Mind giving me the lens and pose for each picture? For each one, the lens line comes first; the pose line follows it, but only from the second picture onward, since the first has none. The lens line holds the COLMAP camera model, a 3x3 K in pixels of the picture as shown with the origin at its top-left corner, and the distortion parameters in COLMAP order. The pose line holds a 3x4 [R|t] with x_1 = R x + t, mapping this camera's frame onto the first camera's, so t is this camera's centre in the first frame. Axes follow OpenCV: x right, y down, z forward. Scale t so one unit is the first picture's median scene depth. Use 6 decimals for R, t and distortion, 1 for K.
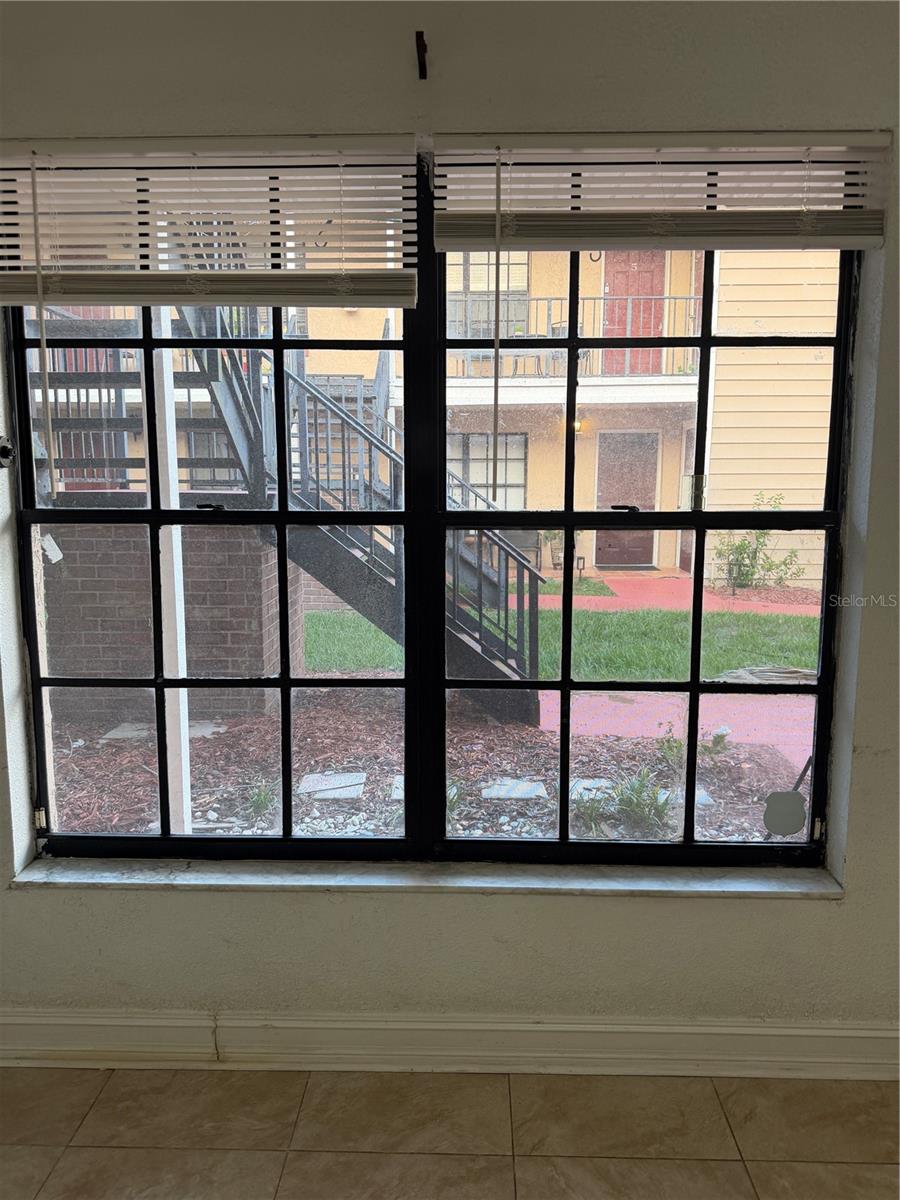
lens RADIAL K [[847.5, 0, 444.1], [0, 847.5, 602.0], [0, 0, 1]] dist [0.032481, 0.000737]
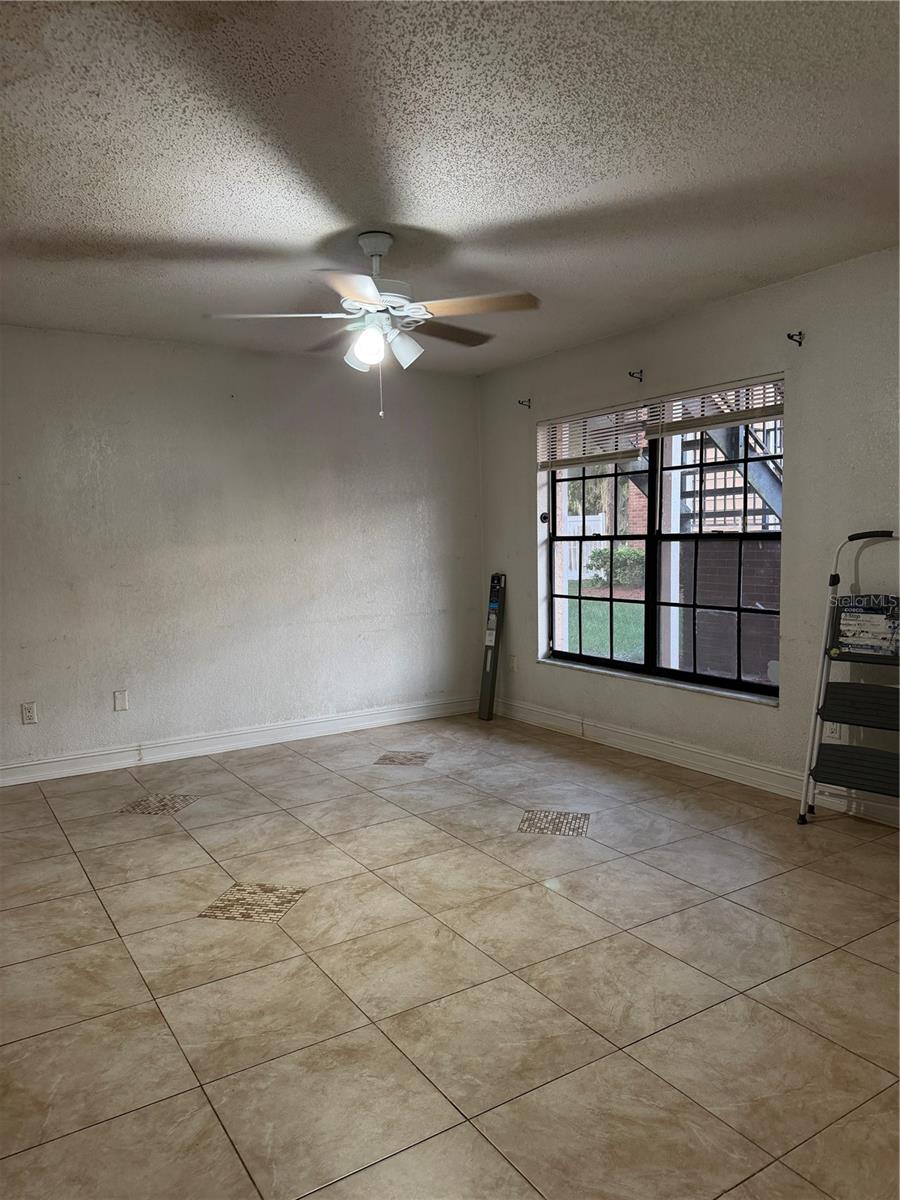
lens RADIAL K [[847.5, 0, 444.1], [0, 847.5, 602.0], [0, 0, 1]] dist [0.032481, 0.000737]
pose [[0.558549, 0.054053, -0.827708, 1.686005], [-0.093884, 0.995582, 0.001662, 0.147503], [0.824141, 0.076780, 0.561156, -0.900823]]
